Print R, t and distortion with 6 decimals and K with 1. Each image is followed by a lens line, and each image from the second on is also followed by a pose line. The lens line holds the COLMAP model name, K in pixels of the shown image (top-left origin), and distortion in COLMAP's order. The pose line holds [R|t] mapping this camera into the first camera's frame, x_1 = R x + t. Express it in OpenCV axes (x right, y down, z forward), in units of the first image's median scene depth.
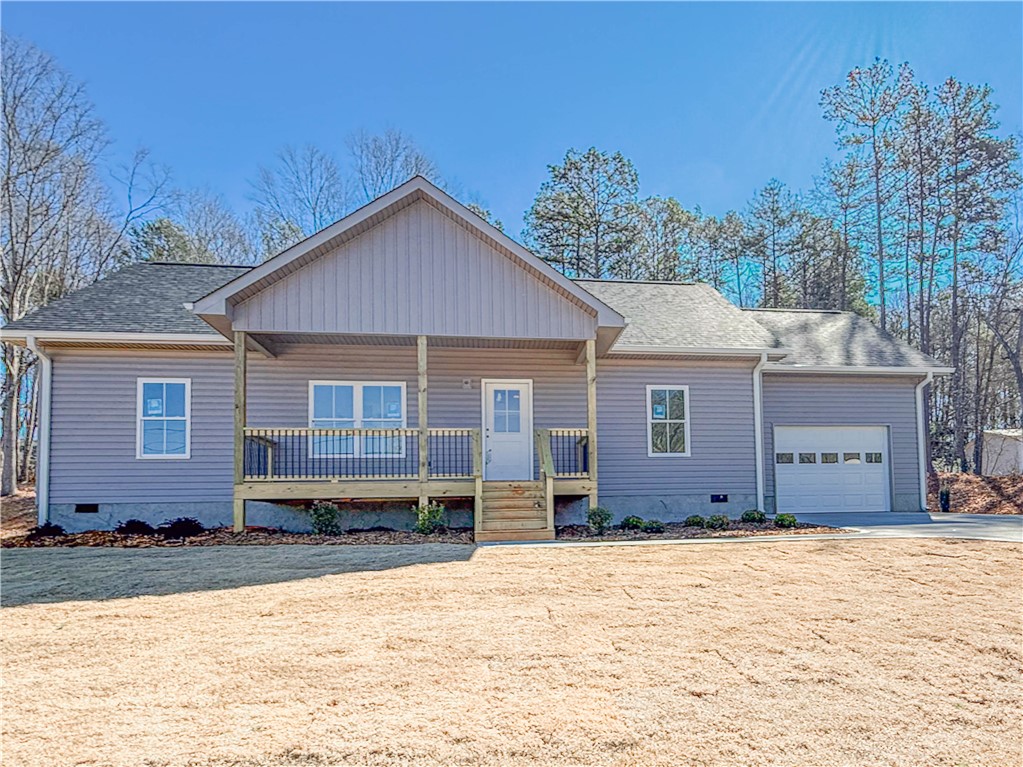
lens RADIAL K [[838.0, 0, 511.5], [0, 838.0, 383.5], [0, 0, 1]] dist [-0.005195, 0.000862]
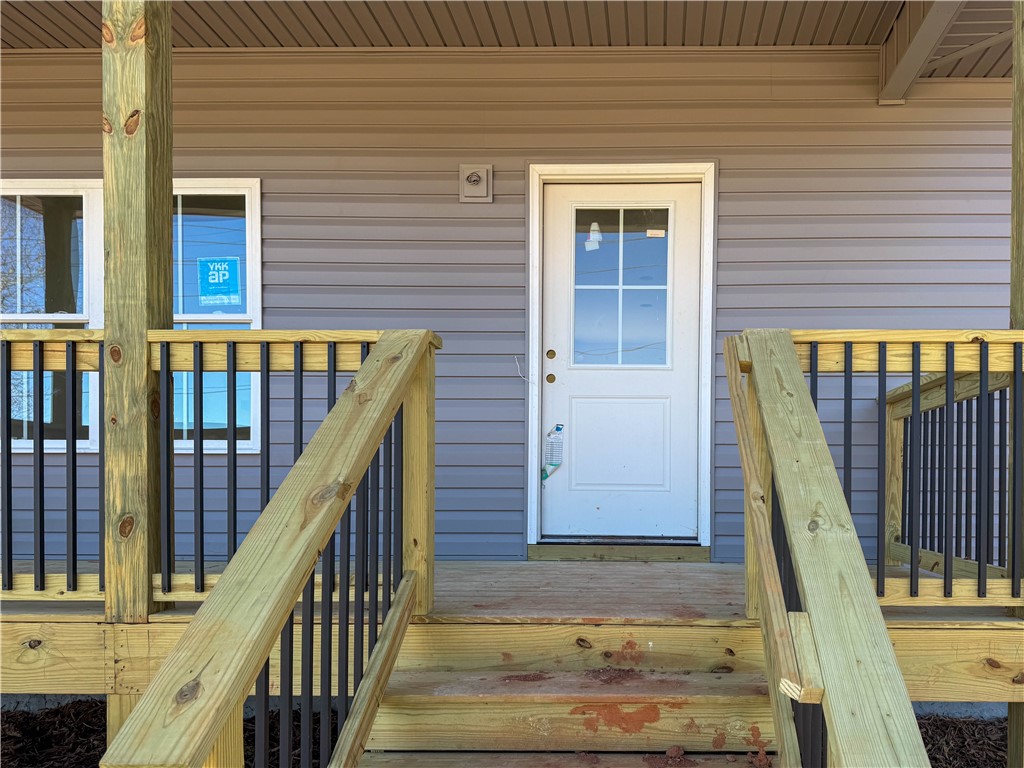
lens RADIAL K [[733.0, 0, 512.0], [0, 733.0, 384.0], [0, 0, 1]] dist [-0.001317, 0.000101]
pose [[0.976369, -0.003367, -0.216083, 0.012757], [0.016677, 0.998071, 0.059799, 0.053009], [0.215464, -0.061989, 0.974542, 0.794944]]
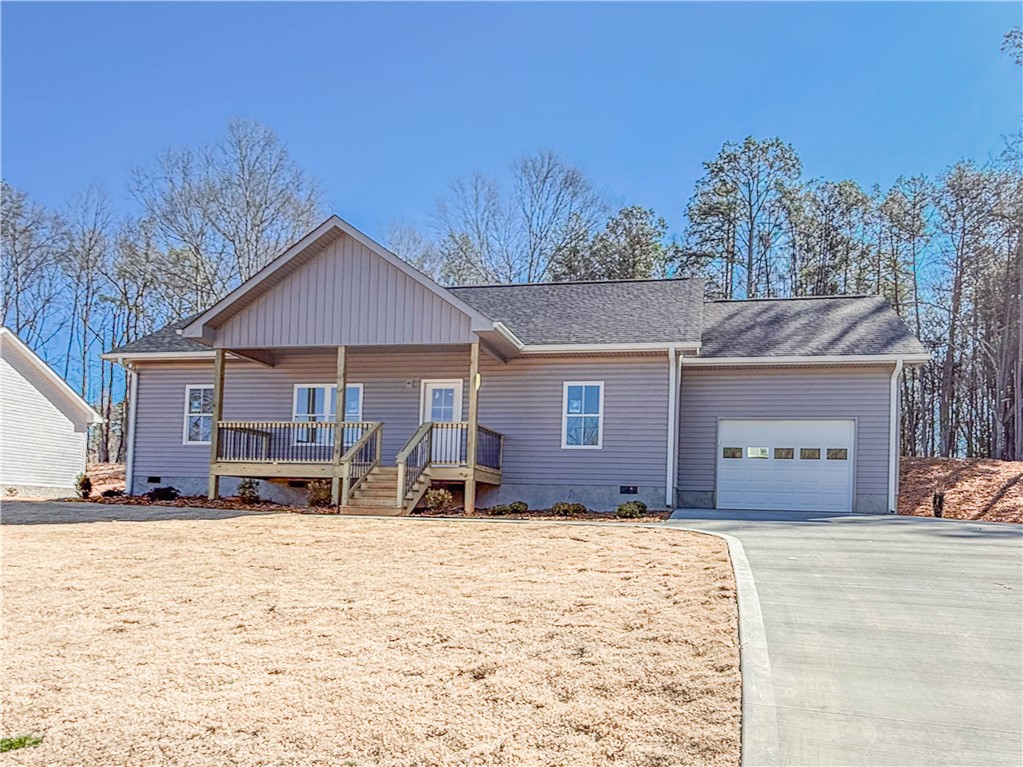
lens RADIAL K [[838.0, 0, 511.5], [0, 838.0, 383.5], [0, 0, 1]] dist [-0.005195, 0.000862]
pose [[0.900285, -0.021244, -0.434781, 0.608876], [0.021488, 0.999760, -0.004356, 0.007937], [0.434769, -0.005421, 0.900526, 0.007955]]
